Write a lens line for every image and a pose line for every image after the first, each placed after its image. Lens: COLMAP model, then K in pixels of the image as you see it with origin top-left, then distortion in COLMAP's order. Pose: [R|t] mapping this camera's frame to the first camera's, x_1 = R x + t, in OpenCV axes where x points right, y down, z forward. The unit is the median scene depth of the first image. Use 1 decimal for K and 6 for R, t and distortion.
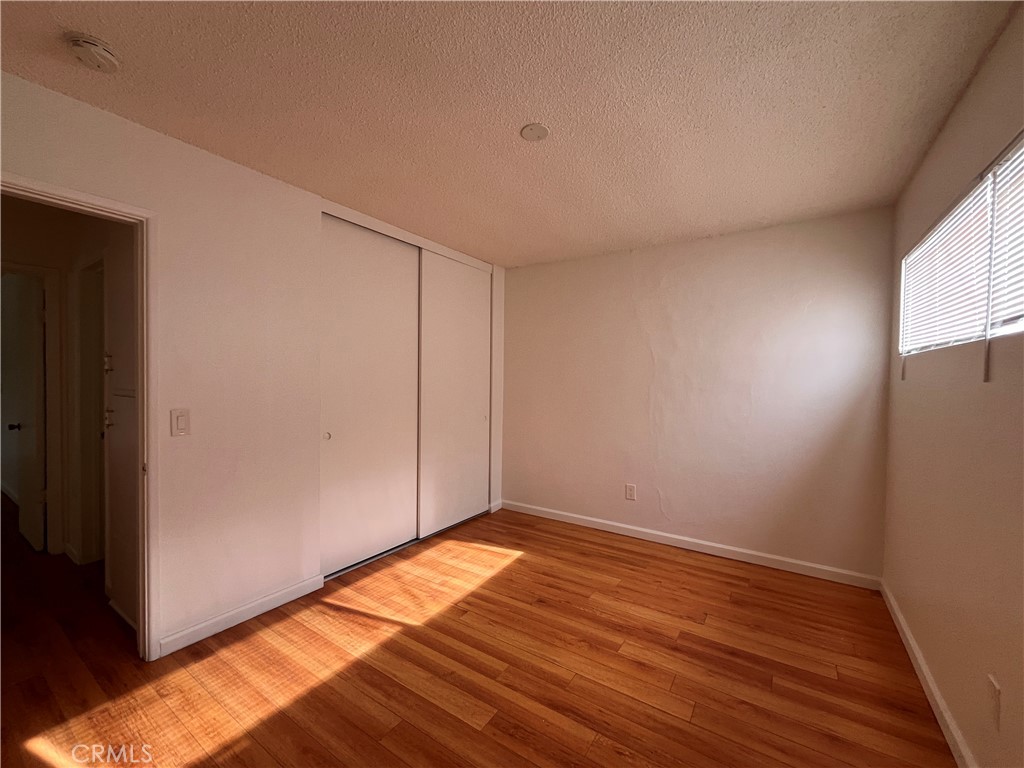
lens RADIAL K [[418.8, 0, 511.2], [0, 418.8, 385.8], [0, 0, 1]] dist [-0.001718, -0.000005]
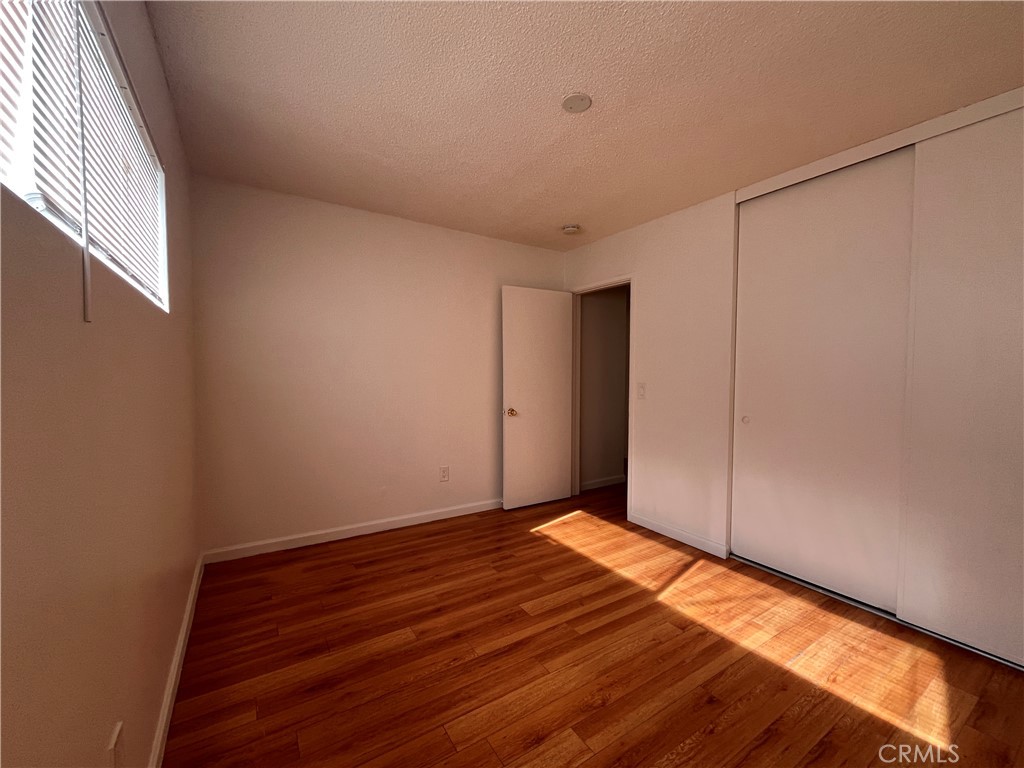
lens RADIAL K [[418.8, 0, 511.2], [0, 418.8, 385.8], [0, 0, 1]] dist [-0.001718, -0.000005]
pose [[-0.404025, 0.016157, -0.914605, 0.863951], [-0.028003, 0.999157, 0.030020, 0.027886], [0.914319, 0.037741, -0.403232, 1.075140]]
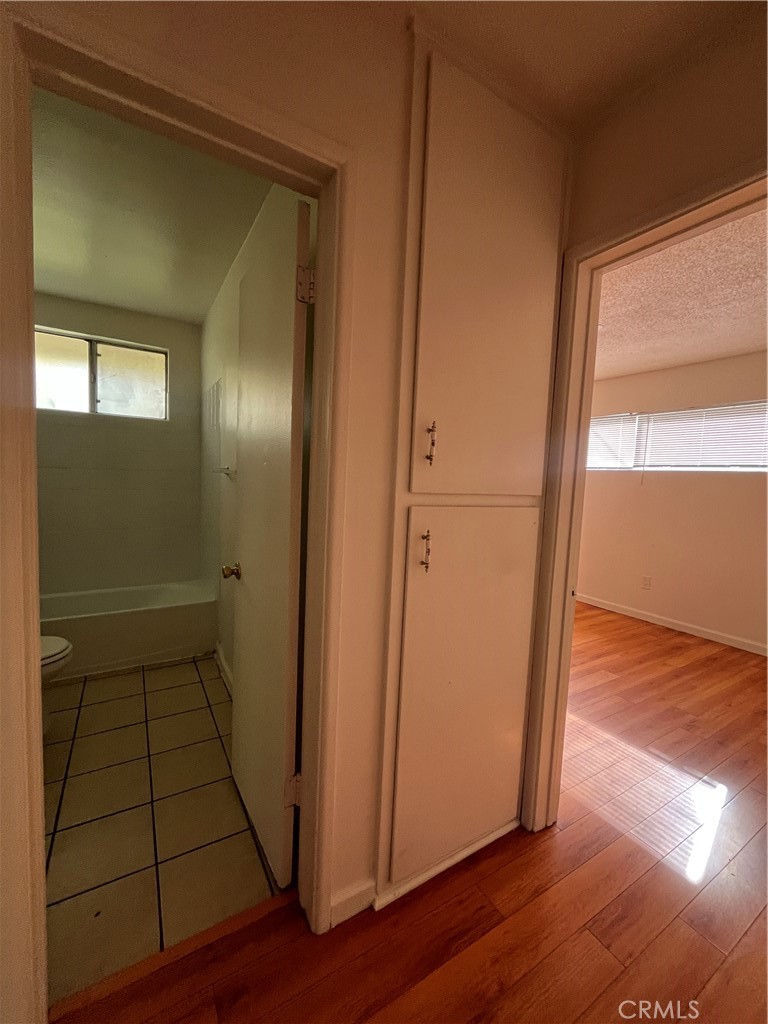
lens RADIAL K [[418.8, 0, 380.2], [0, 418.8, 511.1], [0, 0, 1]] dist [-0.001718, -0.000005]
pose [[0.422758, -0.067498, 0.903725, -1.502426], [-0.024647, 0.995997, 0.085919, -0.020716], [-0.905907, -0.058597, 0.419402, 0.868062]]
